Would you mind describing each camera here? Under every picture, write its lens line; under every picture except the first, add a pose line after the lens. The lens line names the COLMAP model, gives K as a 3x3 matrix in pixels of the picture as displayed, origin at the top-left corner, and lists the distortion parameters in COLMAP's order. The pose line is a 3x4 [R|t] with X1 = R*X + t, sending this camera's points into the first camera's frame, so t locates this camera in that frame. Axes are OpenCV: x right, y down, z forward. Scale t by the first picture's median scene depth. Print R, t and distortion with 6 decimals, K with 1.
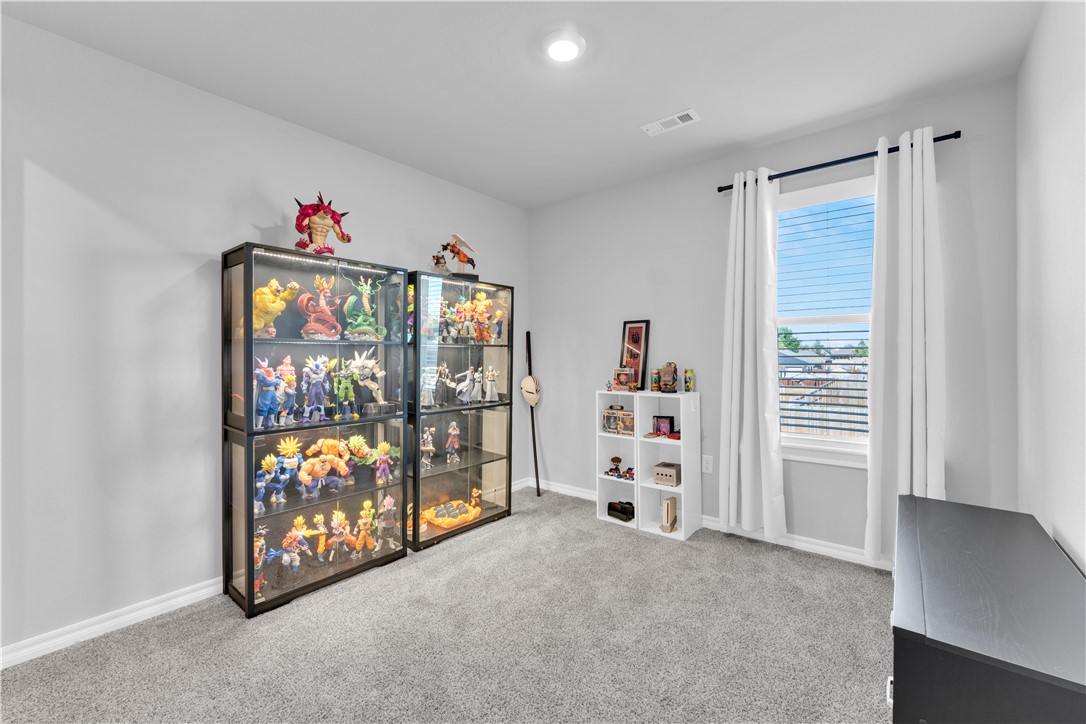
lens RADIAL K [[445.7, 0, 540.8], [0, 445.7, 356.9], [0, 0, 1]] dist [-0.001541, 0.000140]
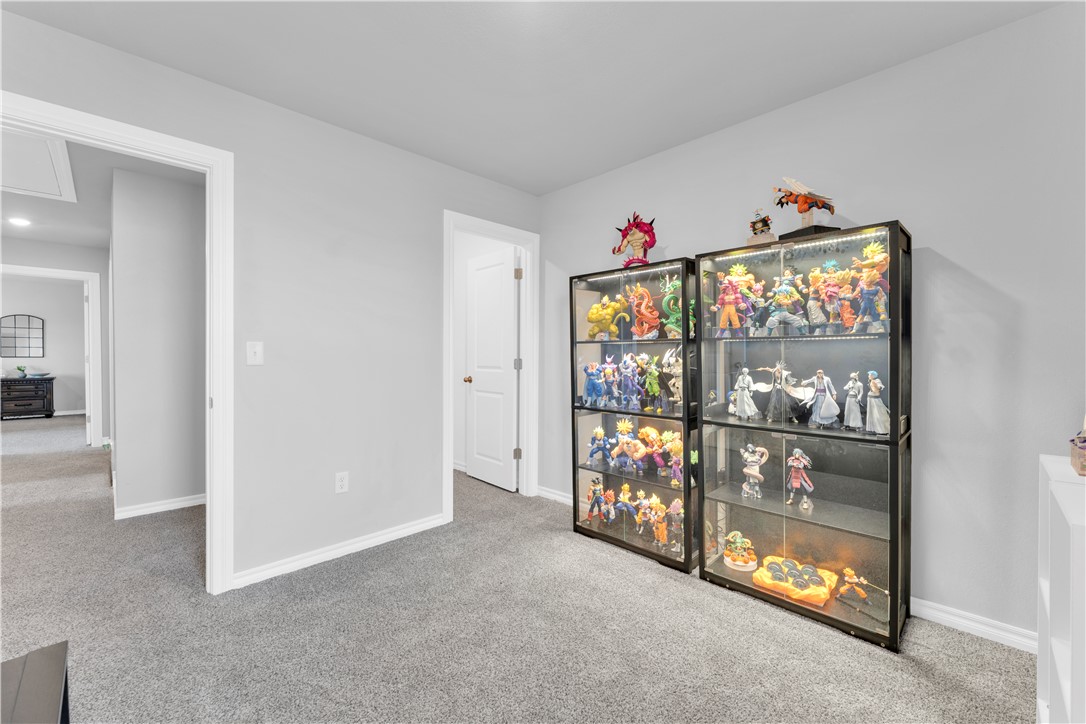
lens RADIAL K [[445.7, 0, 540.8], [0, 445.7, 356.9], [0, 0, 1]] dist [-0.001541, 0.000140]
pose [[-0.109227, 0.012248, -0.993941, 0.658534], [0.008197, 0.999901, 0.011421, -0.008302], [0.993983, -0.006900, -0.109317, 0.844099]]
